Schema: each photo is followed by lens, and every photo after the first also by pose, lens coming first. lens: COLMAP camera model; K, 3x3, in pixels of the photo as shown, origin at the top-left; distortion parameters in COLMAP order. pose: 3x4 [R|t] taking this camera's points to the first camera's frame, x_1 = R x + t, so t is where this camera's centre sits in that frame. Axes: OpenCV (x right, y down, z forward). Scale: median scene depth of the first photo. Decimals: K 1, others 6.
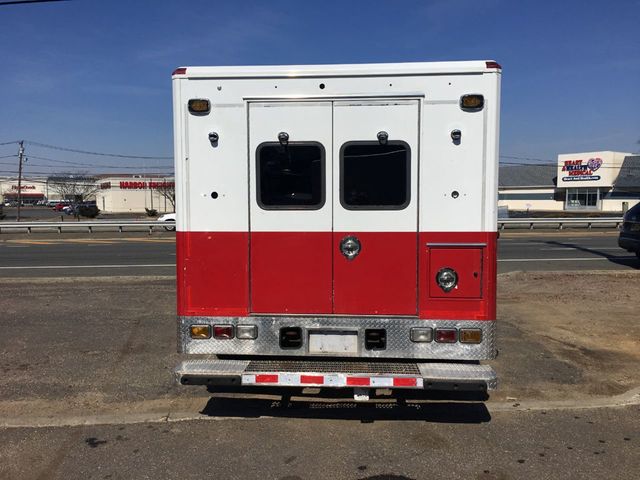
lens RADIAL K [[541.9, 0, 315.8], [0, 541.9, 237.9], [0, 0, 1]] dist [0.081979, -0.110089]
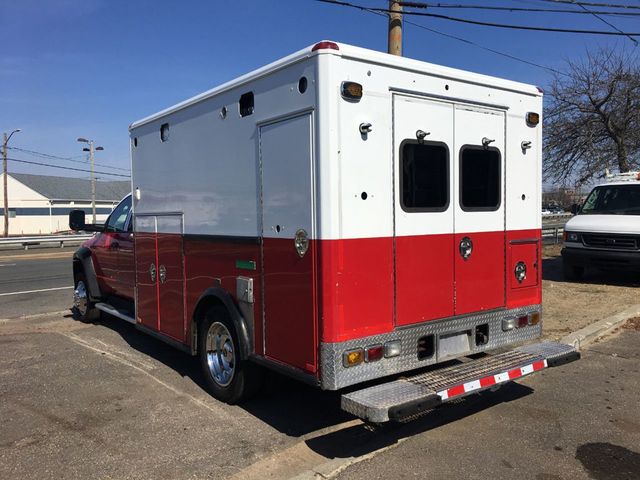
lens RADIAL K [[541.9, 0, 315.8], [0, 541.9, 237.9], [0, 0, 1]] dist [0.081979, -0.110089]
pose [[0.758108, -0.038955, 0.650964, -0.816668], [0.056664, 0.998374, -0.006245, -0.011004], [-0.649662, 0.041621, 0.759083, 0.402770]]
